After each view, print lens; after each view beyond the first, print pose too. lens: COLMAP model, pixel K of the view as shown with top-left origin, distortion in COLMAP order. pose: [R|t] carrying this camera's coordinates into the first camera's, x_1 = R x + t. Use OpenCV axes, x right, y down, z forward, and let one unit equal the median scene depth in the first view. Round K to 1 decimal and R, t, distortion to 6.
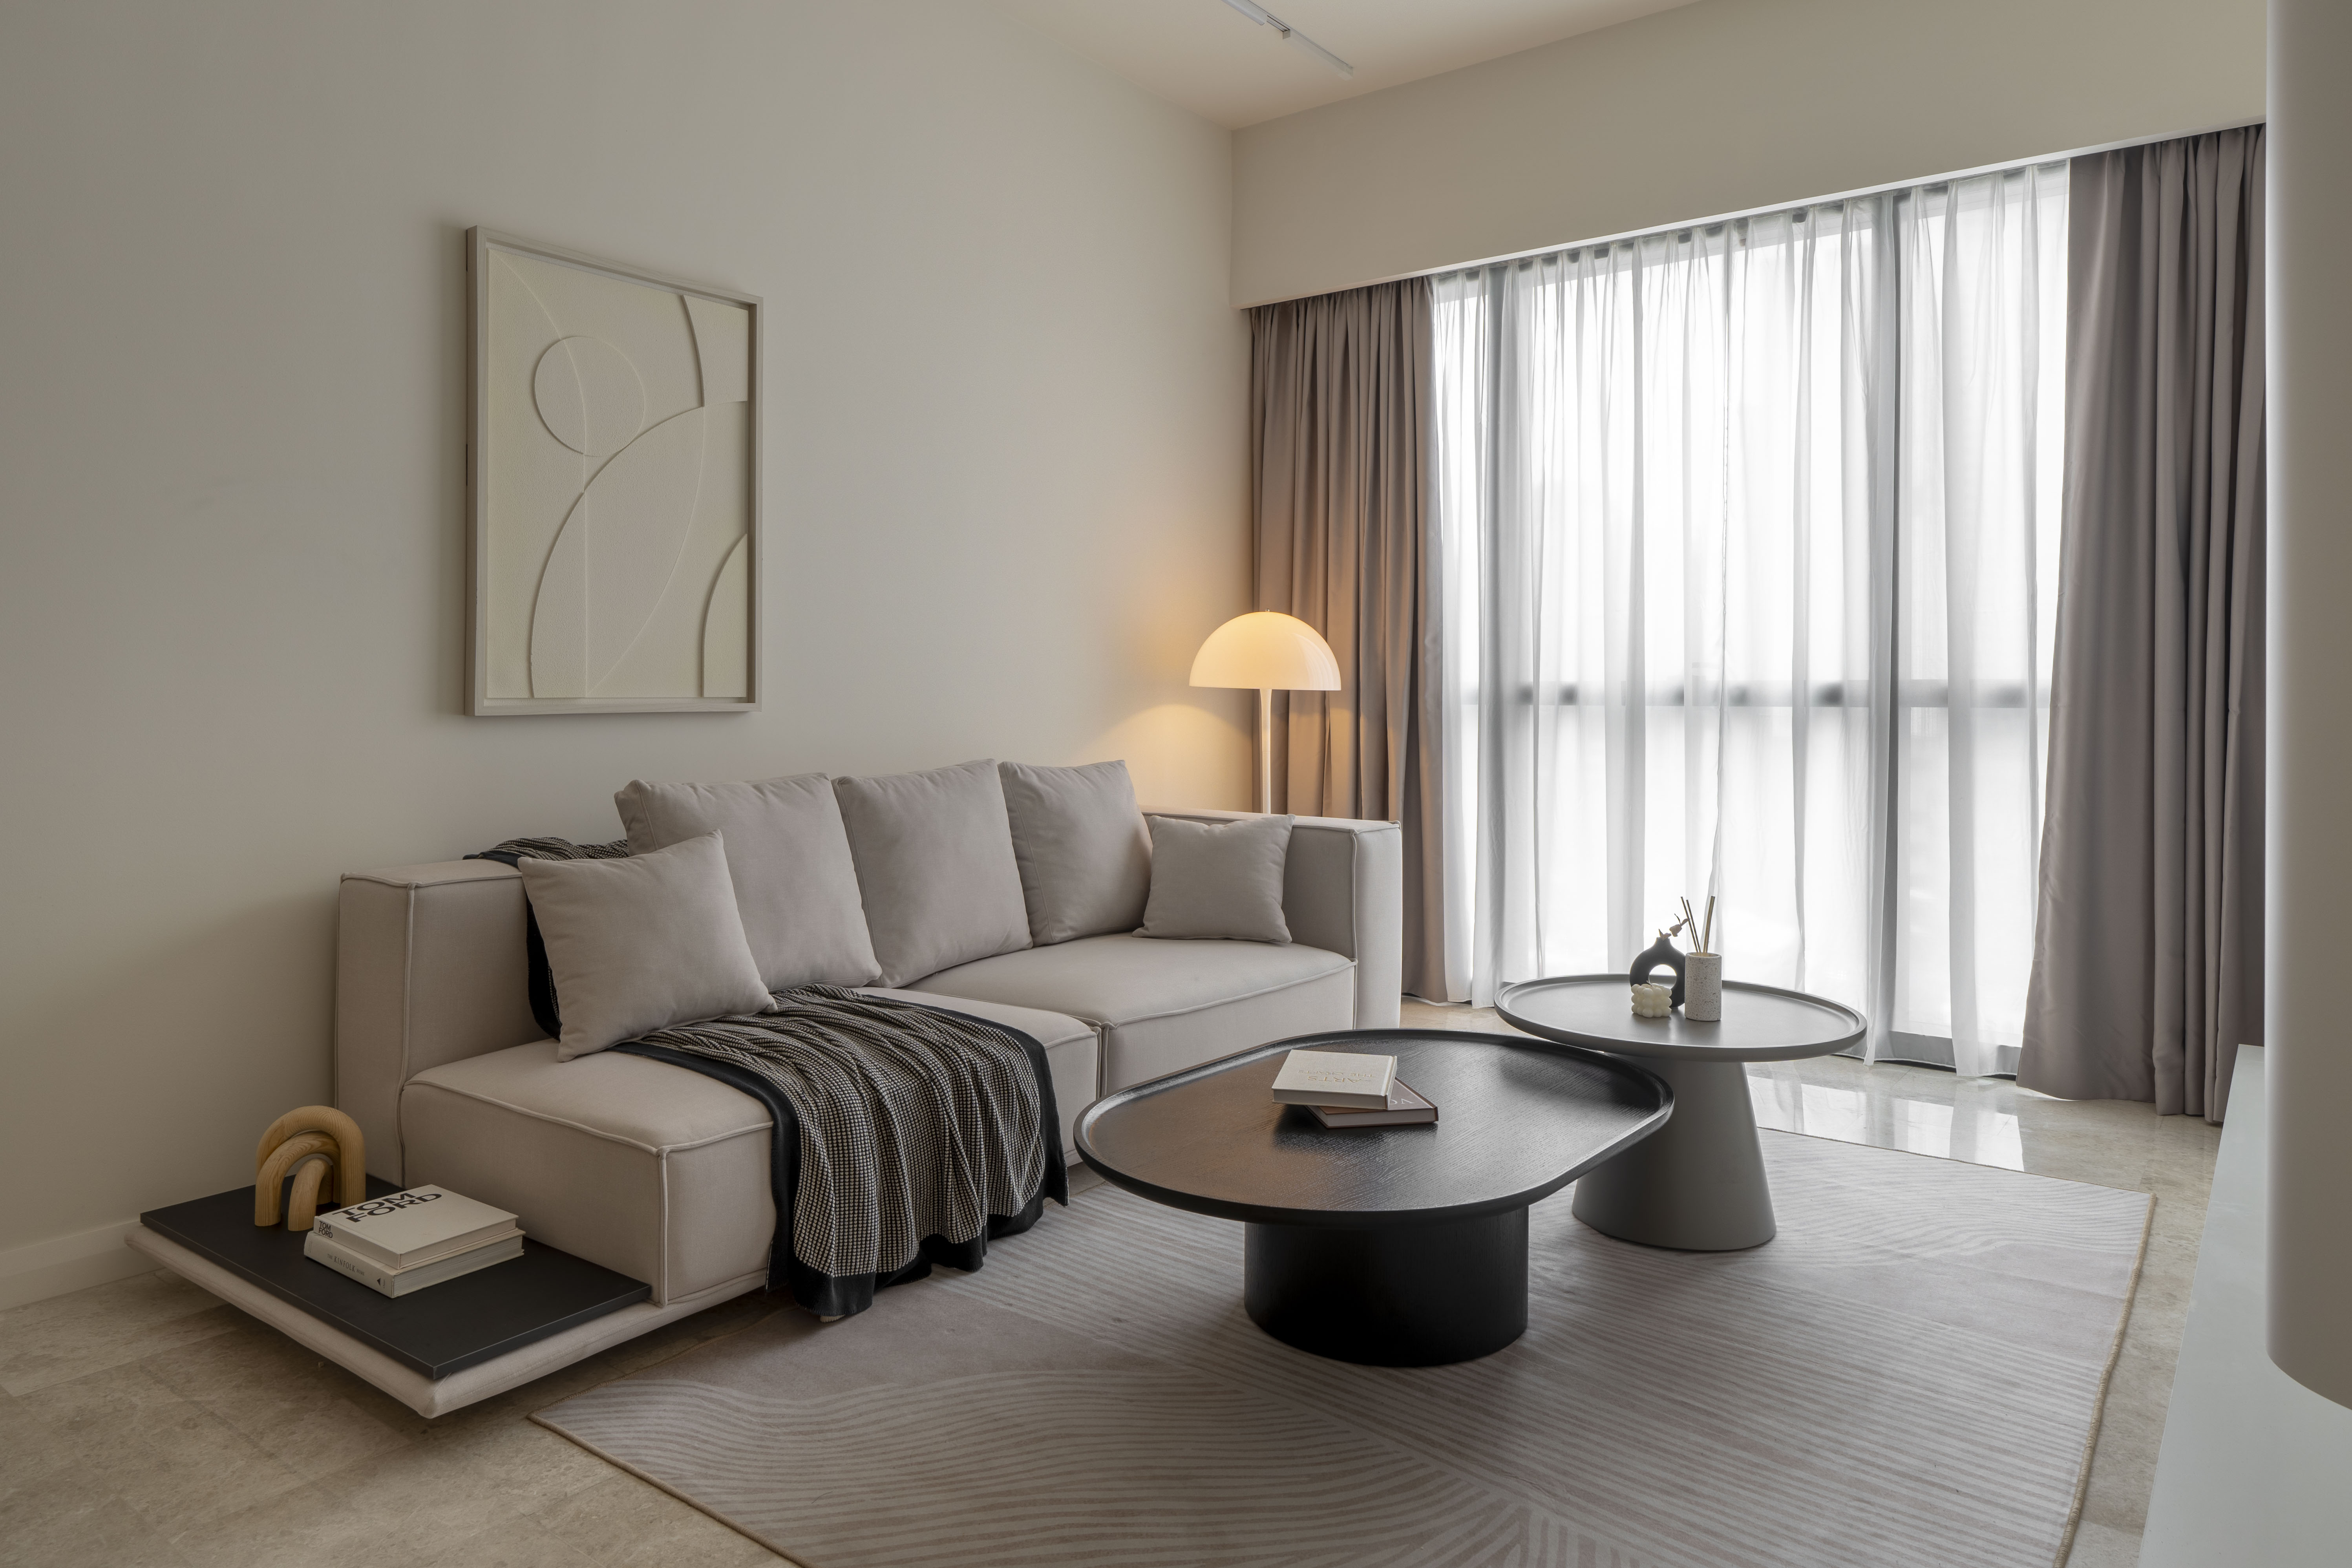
lens RADIAL K [[1471.0, 0, 1171.0], [0, 1471.0, 732.1], [0, 0, 1]] dist [0.000321, -0.001919]
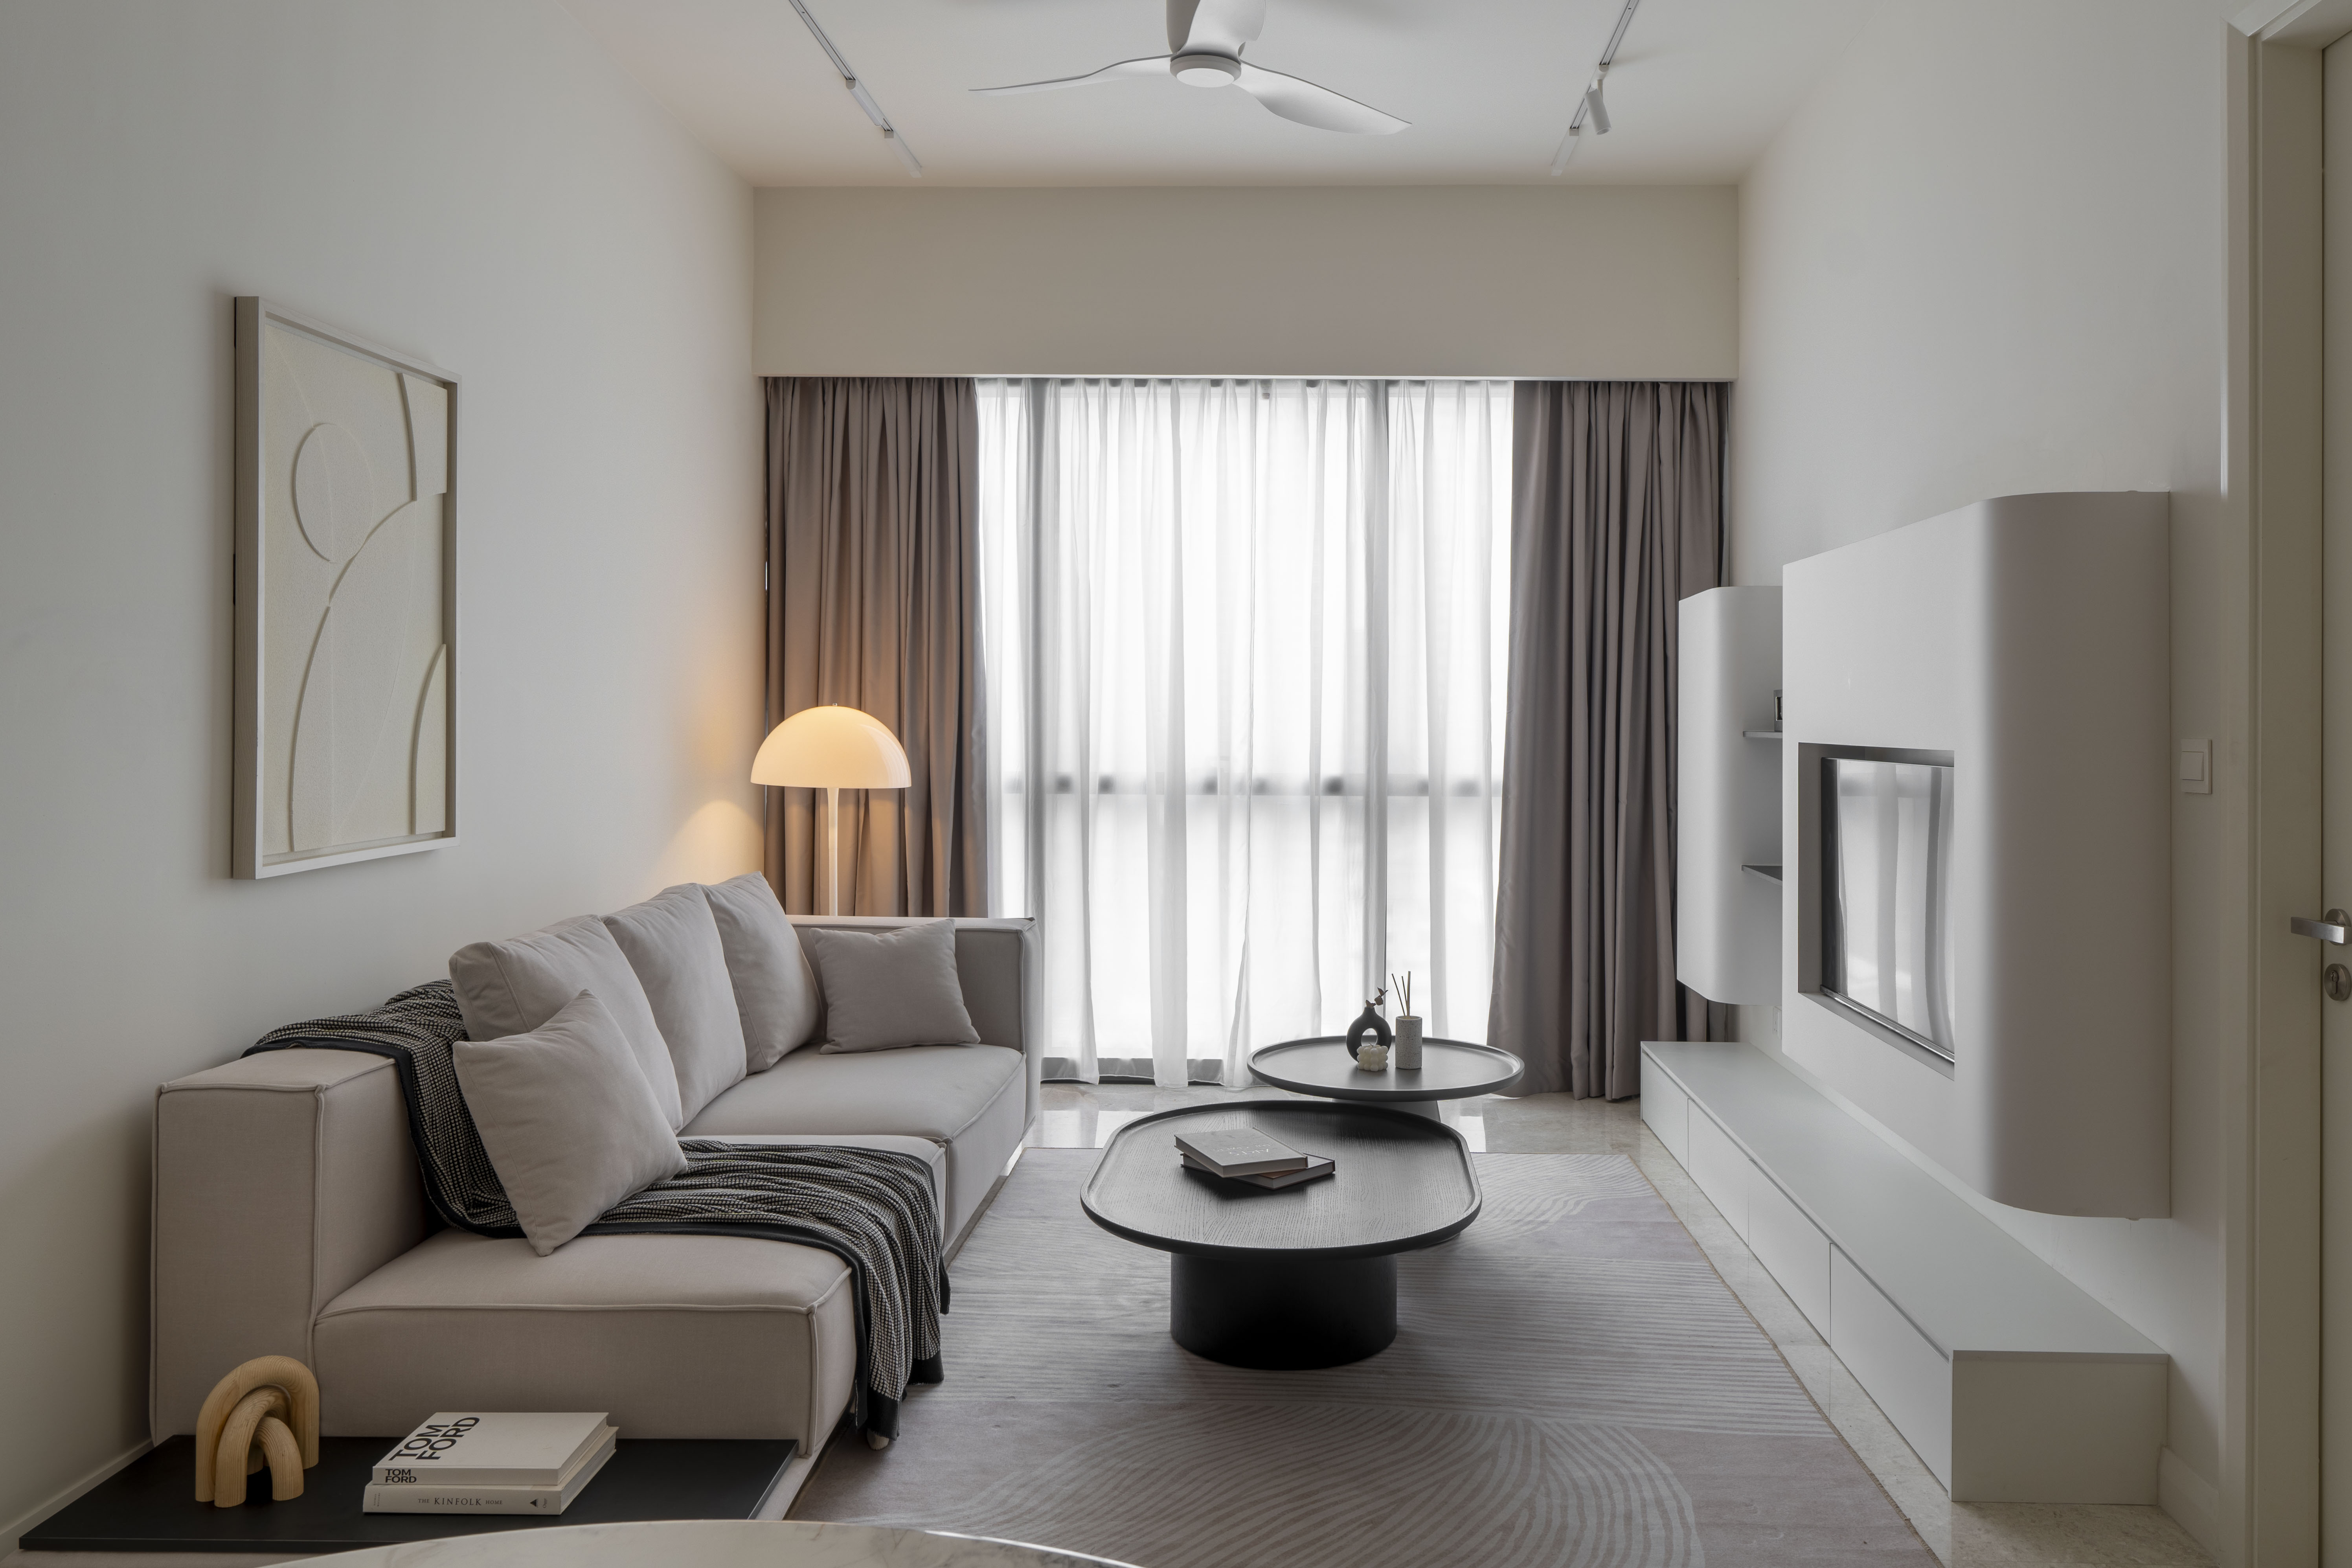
lens RADIAL K [[1695.7, 0, 1244.2], [0, 1695.7, 768.5], [0, 0, 1]] dist [-0.001155, -0.000369]
pose [[0.816506, -0.015644, 0.577125, -0.457916], [0.010921, 0.999872, 0.011652, -0.063787], [-0.577234, -0.003211, 0.816573, -0.093722]]
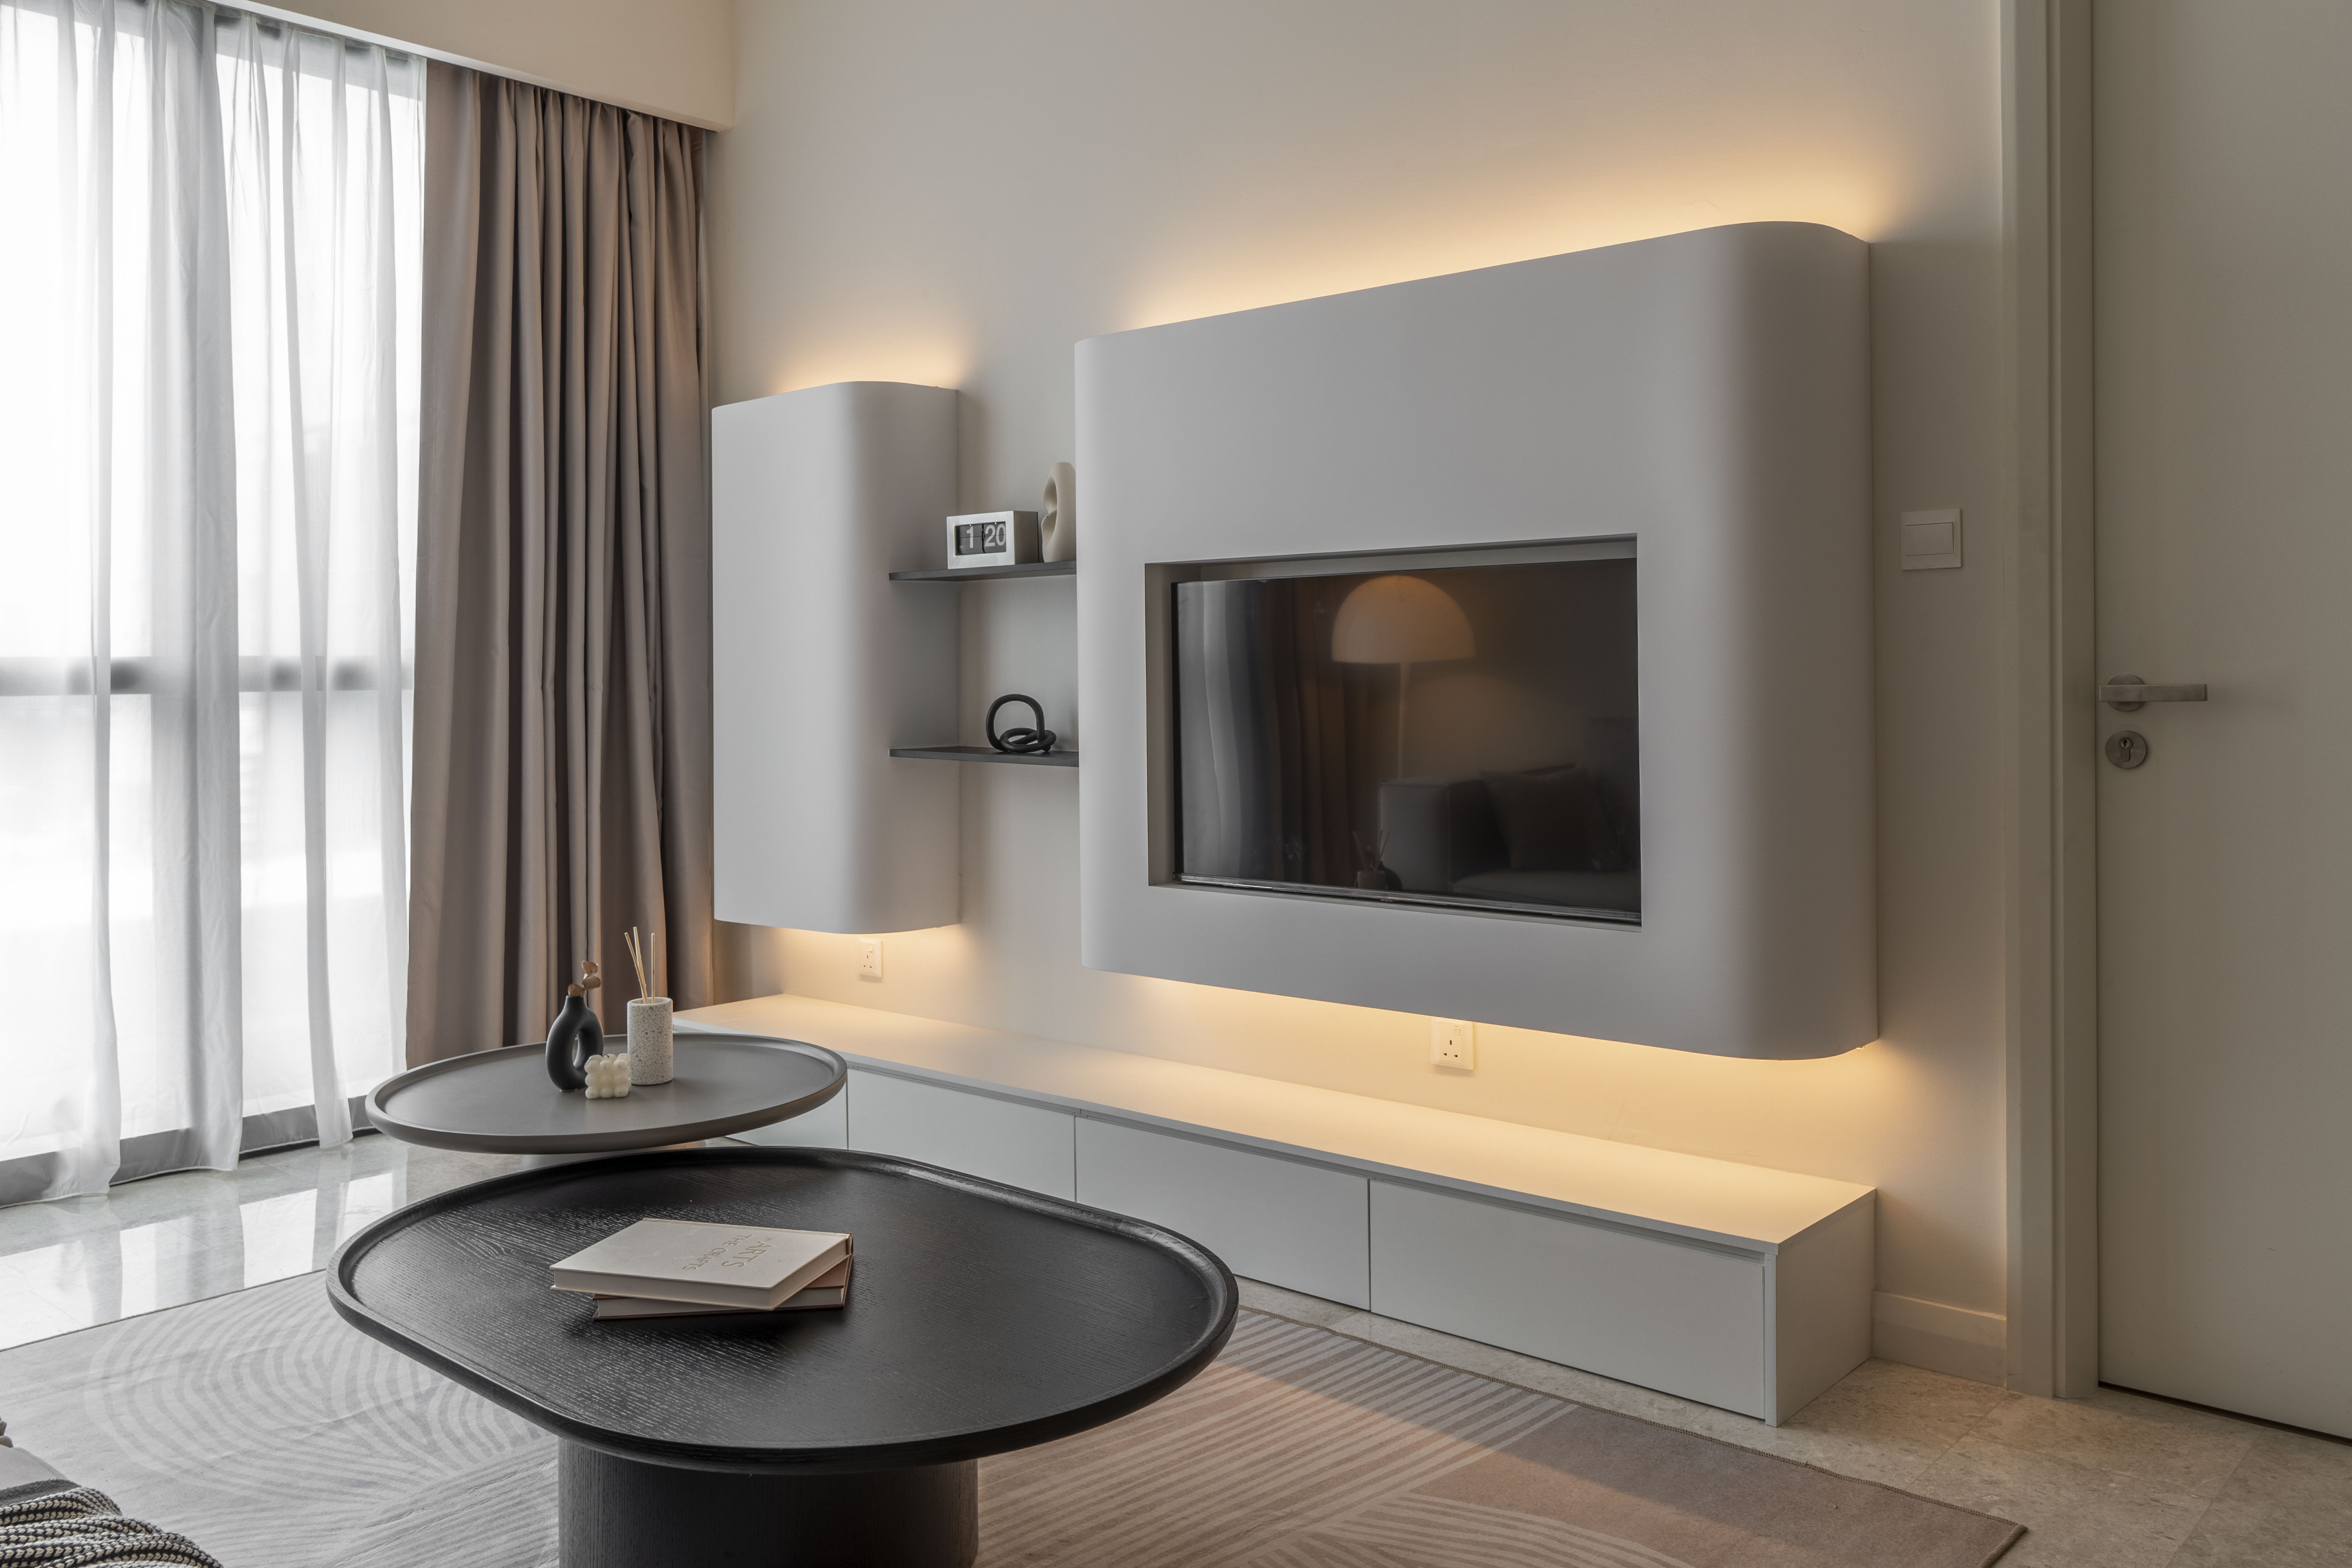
lens RADIAL K [[1833.9, 0, 1179.1], [0, 1833.9, 732.9], [0, 0, 1]] dist [0.004684, 0.003636]
pose [[0.078199, -0.035272, 0.996314, -0.448193], [0.035937, 0.998824, 0.032541, -0.010826], [-0.996290, 0.033259, 0.079375, 0.479679]]
